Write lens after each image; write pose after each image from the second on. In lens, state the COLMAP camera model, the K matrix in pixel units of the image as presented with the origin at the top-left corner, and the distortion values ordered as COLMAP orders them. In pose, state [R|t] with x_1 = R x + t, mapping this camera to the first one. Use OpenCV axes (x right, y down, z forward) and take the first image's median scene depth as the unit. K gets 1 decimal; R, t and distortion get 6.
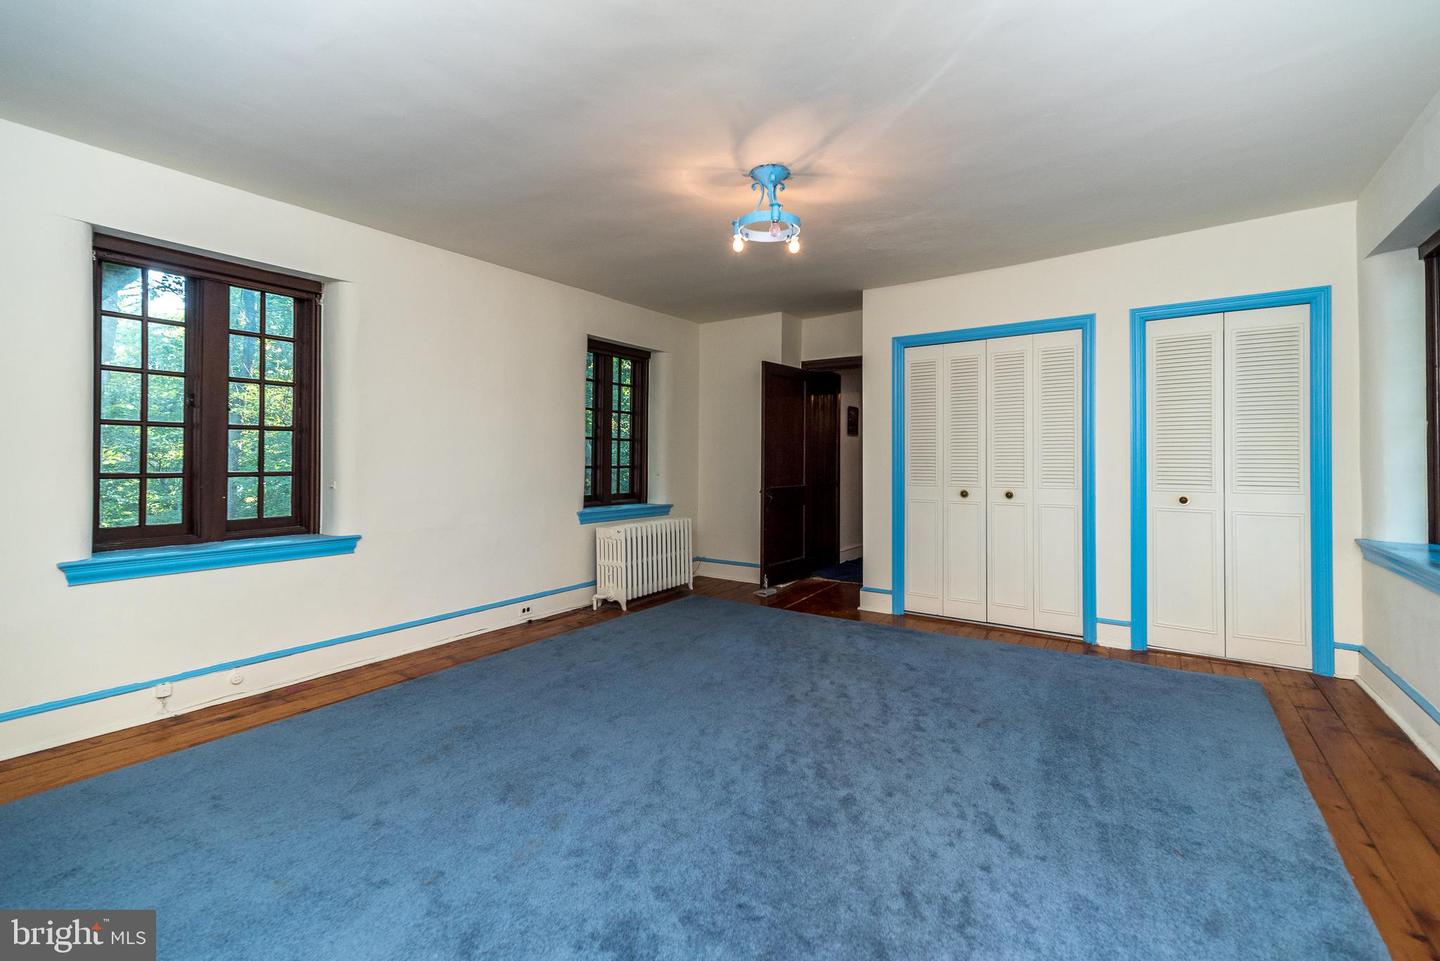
lens RADIAL K [[621.1, 0, 718.6], [0, 621.1, 460.4], [0, 0, 1]] dist [0.069813, -0.000080]
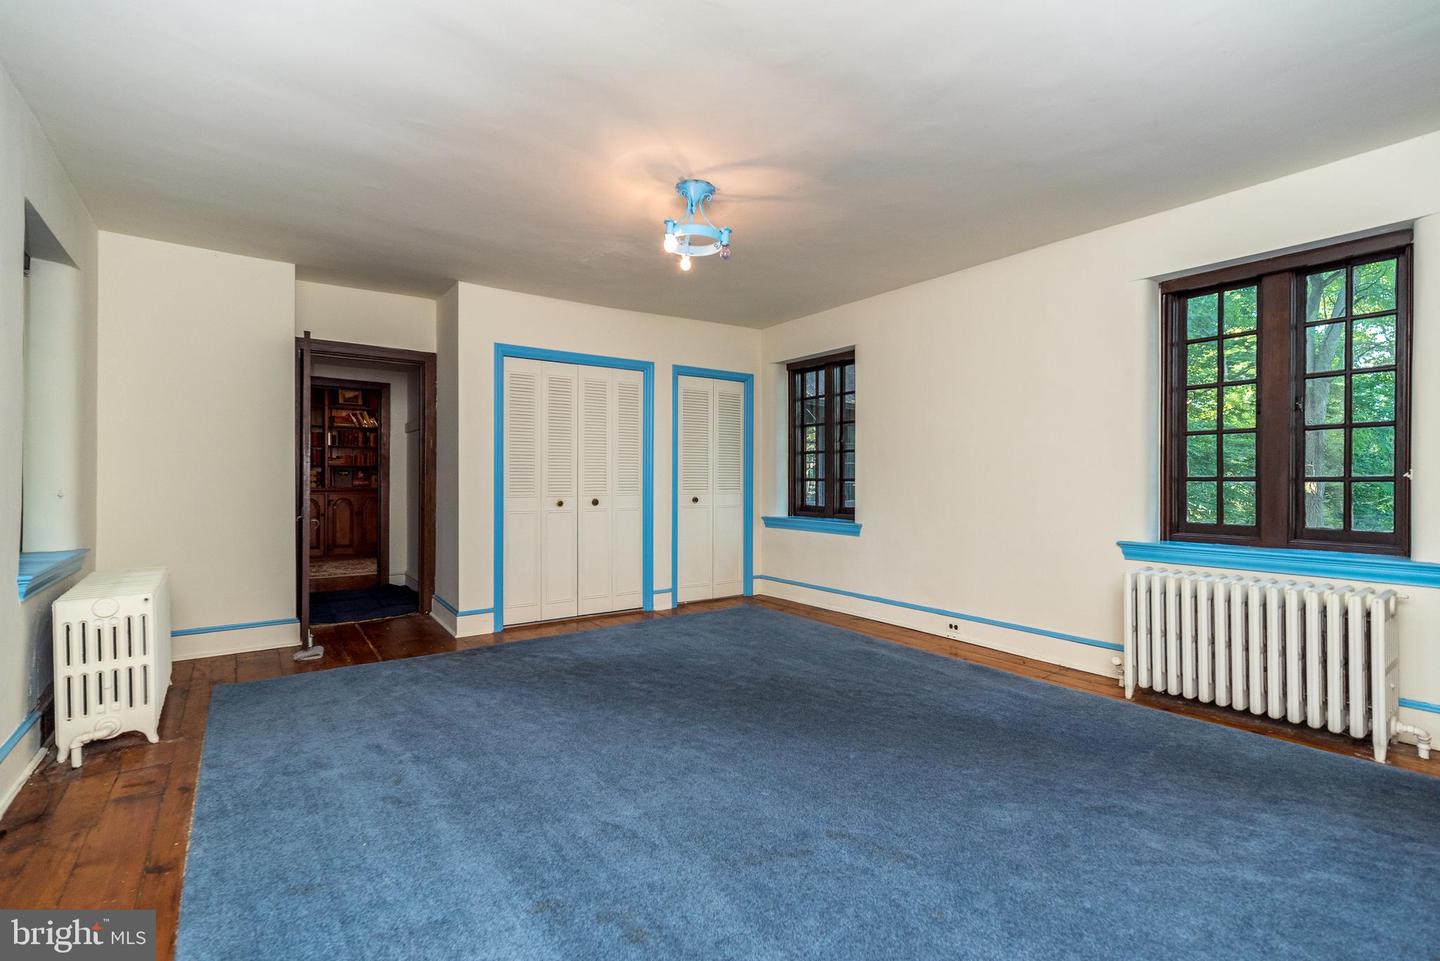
lens RADIAL K [[616.7, 0, 736.3], [0, 616.7, 481.7], [0, 0, 1]] dist [0.001221, 0.000262]
pose [[-0.253709, 0.019190, -0.967090, 0.296349], [0.012533, 0.999784, 0.016551, 0.000052], [0.967199, -0.007921, -0.253895, 0.405546]]
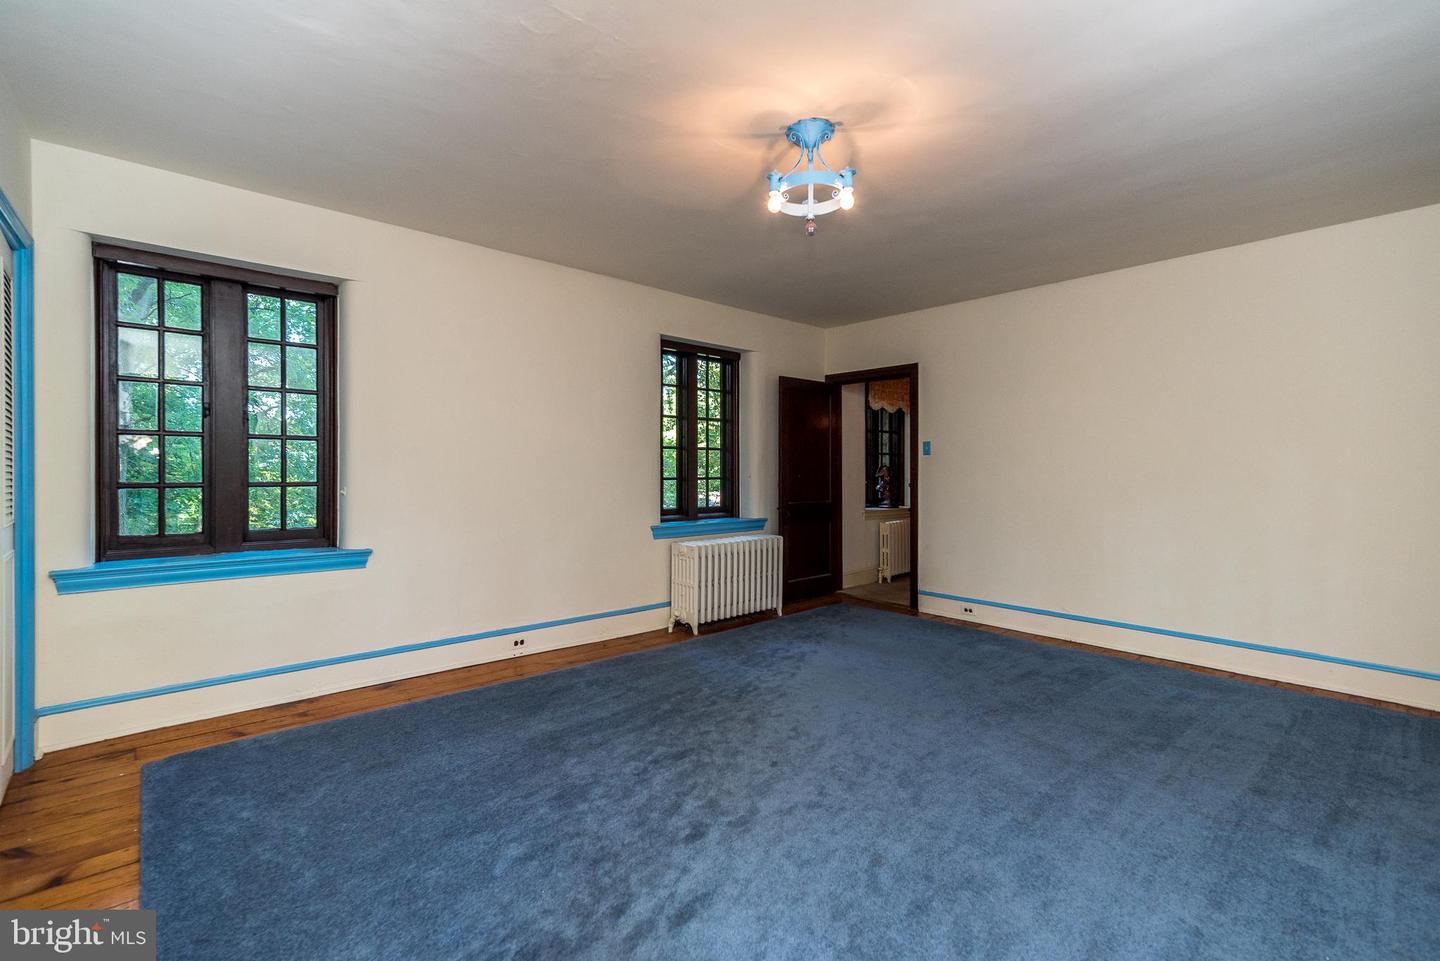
lens RADIAL K [[616.7, 0, 736.3], [0, 616.7, 481.7], [0, 0, 1]] dist [0.001221, 0.000262]
pose [[0.978516, 0.003504, -0.206142, 0.154122], [0.000002, 0.999855, 0.017005, 0.000904], [0.206171, -0.016640, 0.978374, 0.216832]]
